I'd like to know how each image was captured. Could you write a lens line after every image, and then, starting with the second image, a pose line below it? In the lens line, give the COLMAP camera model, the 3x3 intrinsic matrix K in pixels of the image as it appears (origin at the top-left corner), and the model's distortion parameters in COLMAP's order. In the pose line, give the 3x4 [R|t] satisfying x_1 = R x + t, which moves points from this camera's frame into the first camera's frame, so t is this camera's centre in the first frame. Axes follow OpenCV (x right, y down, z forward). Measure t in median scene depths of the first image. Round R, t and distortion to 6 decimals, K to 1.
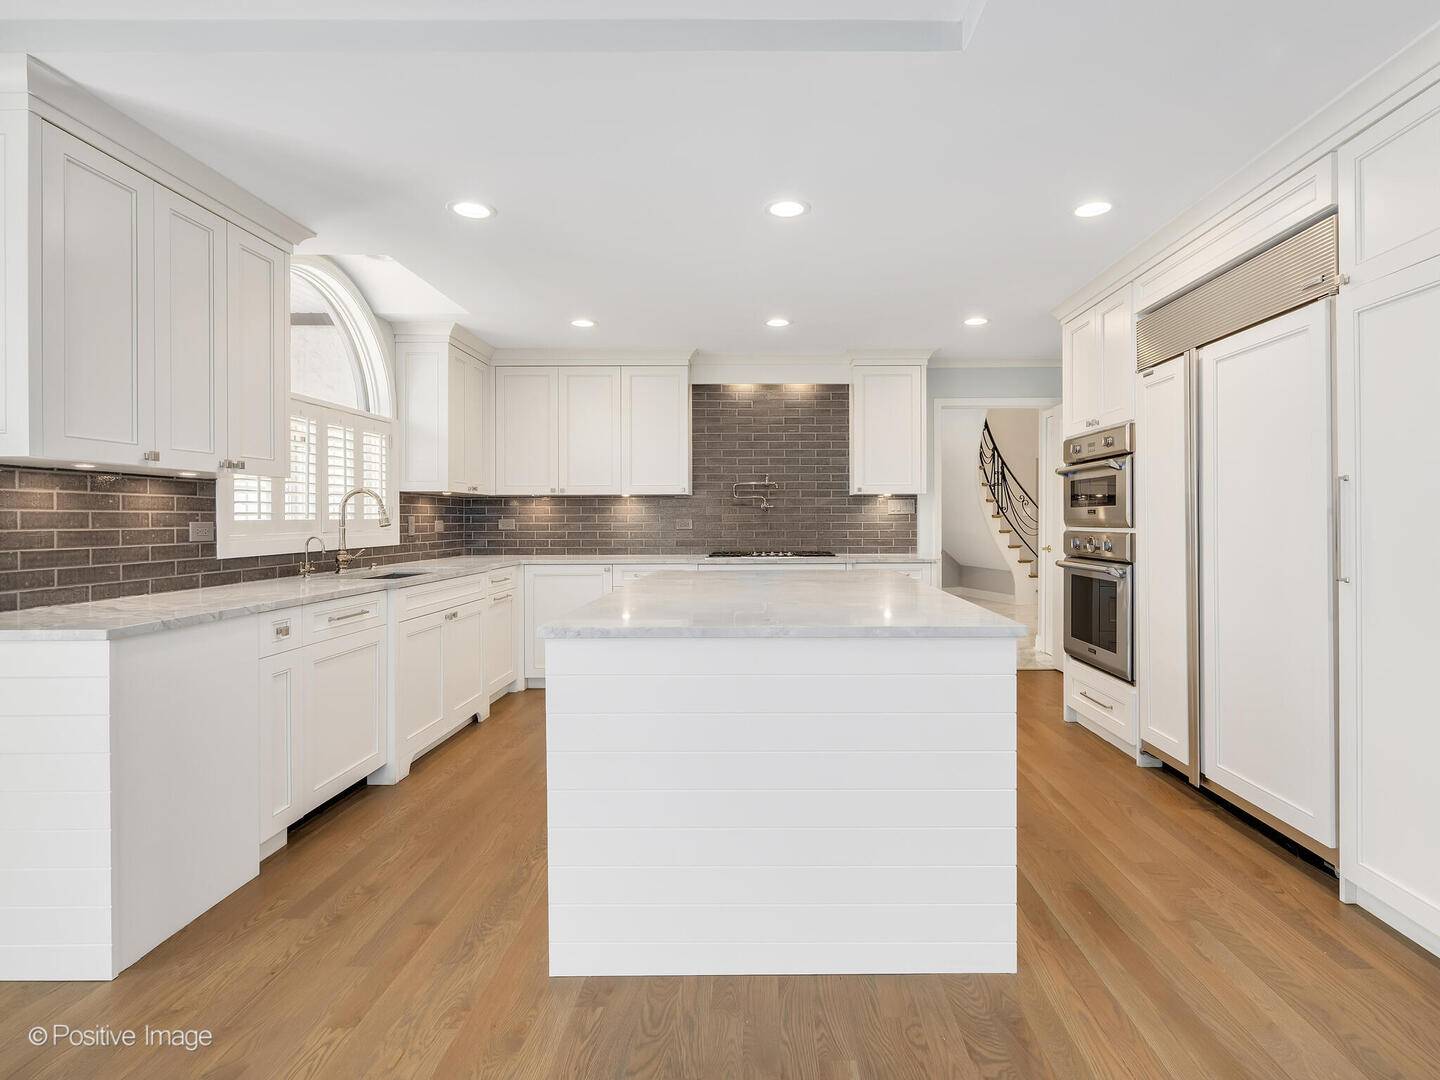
lens RADIAL K [[740.2, 0, 760.1], [0, 740.2, 517.4], [0, 0, 1]] dist [0.000229, -0.000182]
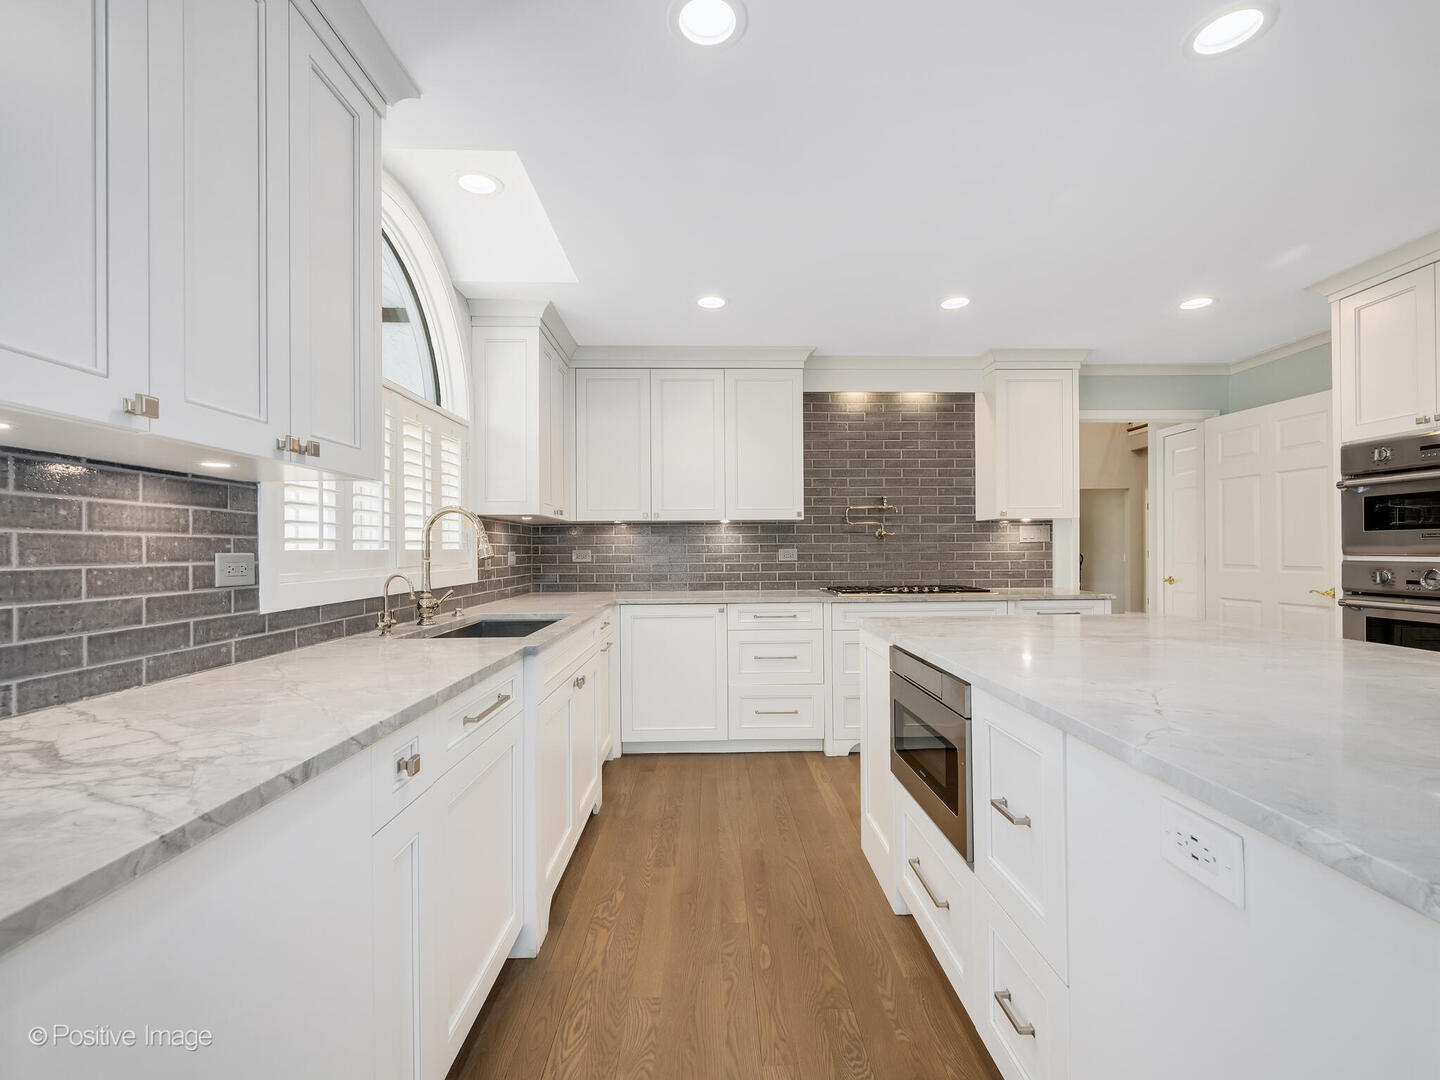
lens RADIAL K [[642.1, 0, 722.3], [0, 642.1, 546.8], [0, 0, 1]] dist [0.001361, -0.000038]
pose [[0.999559, -0.004124, 0.029413, -0.292190], [0.004249, 0.999982, -0.004217, 0.003826], [-0.029395, 0.004340, 0.999558, 0.364500]]
